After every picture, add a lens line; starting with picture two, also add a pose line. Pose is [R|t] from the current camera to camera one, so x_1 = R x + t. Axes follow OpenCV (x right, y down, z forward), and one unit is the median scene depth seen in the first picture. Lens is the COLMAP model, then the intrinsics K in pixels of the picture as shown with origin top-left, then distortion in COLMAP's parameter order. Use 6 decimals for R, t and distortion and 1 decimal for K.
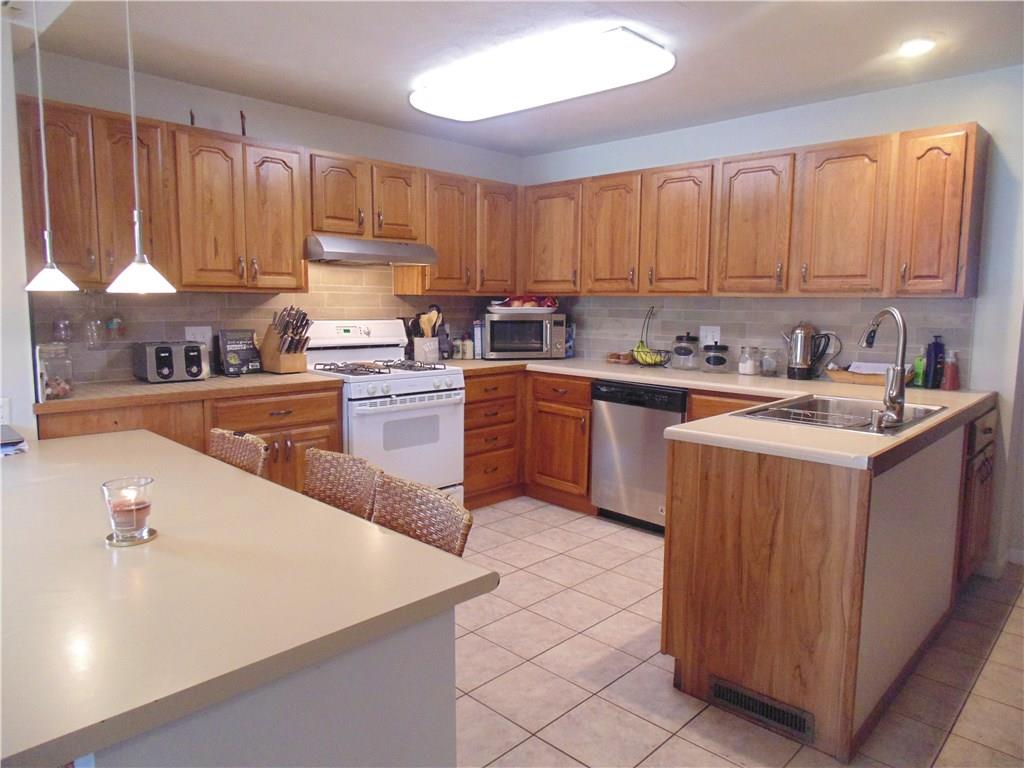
lens RADIAL K [[678.6, 0, 511.2], [0, 678.6, 383.8], [0, 0, 1]] dist [-0.015518, -0.005363]
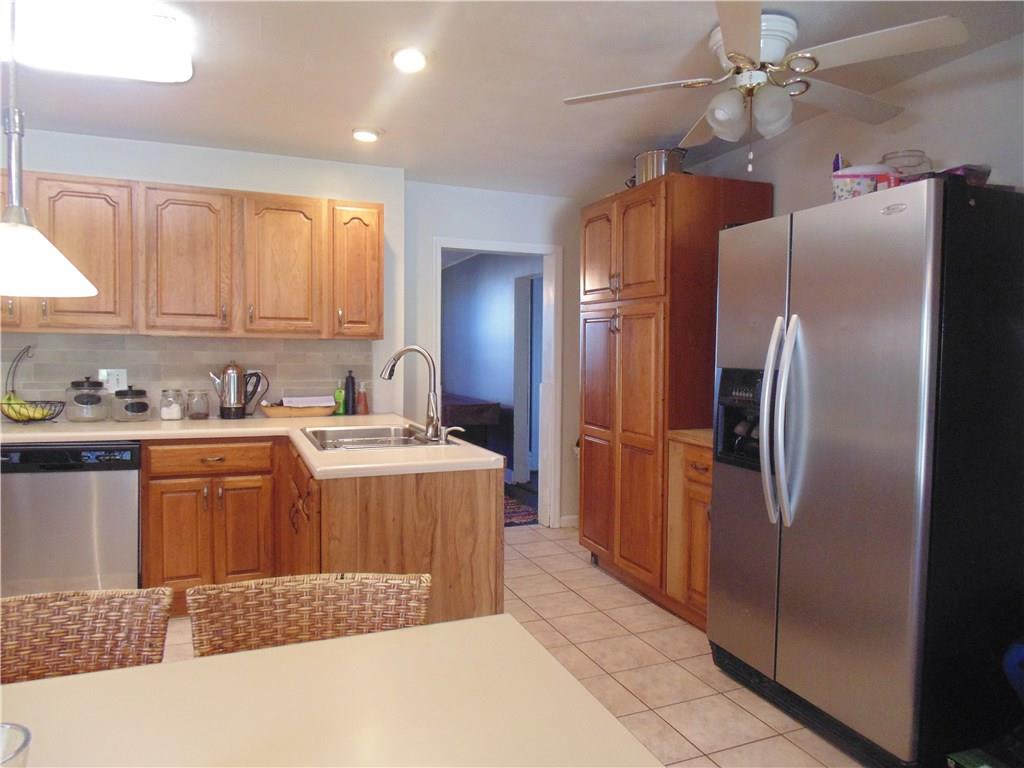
lens RADIAL K [[678.6, 0, 508.8], [0, 678.6, 384.5], [0, 0, 1]] dist [-0.015518, -0.005363]
pose [[0.404182, -0.040903, 0.913763, -0.346617], [0.101824, 0.994802, -0.000509, -0.016218], [-0.908993, 0.093249, 0.406246, 0.232323]]
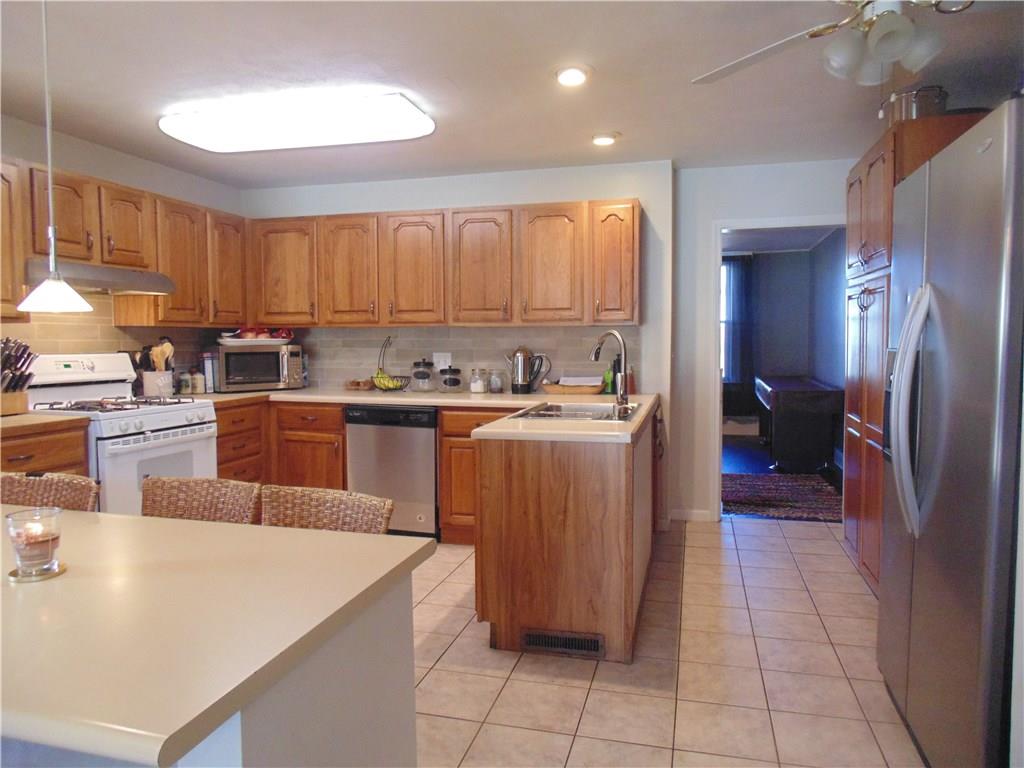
lens RADIAL K [[678.6, 0, 510.3], [0, 678.6, 384.8], [0, 0, 1]] dist [-0.015518, -0.005363]
pose [[0.874857, -0.042364, 0.482526, -0.190761], [0.068295, 0.997005, -0.036291, 0.021679], [-0.479543, 0.064704, 0.875129, -0.060883]]
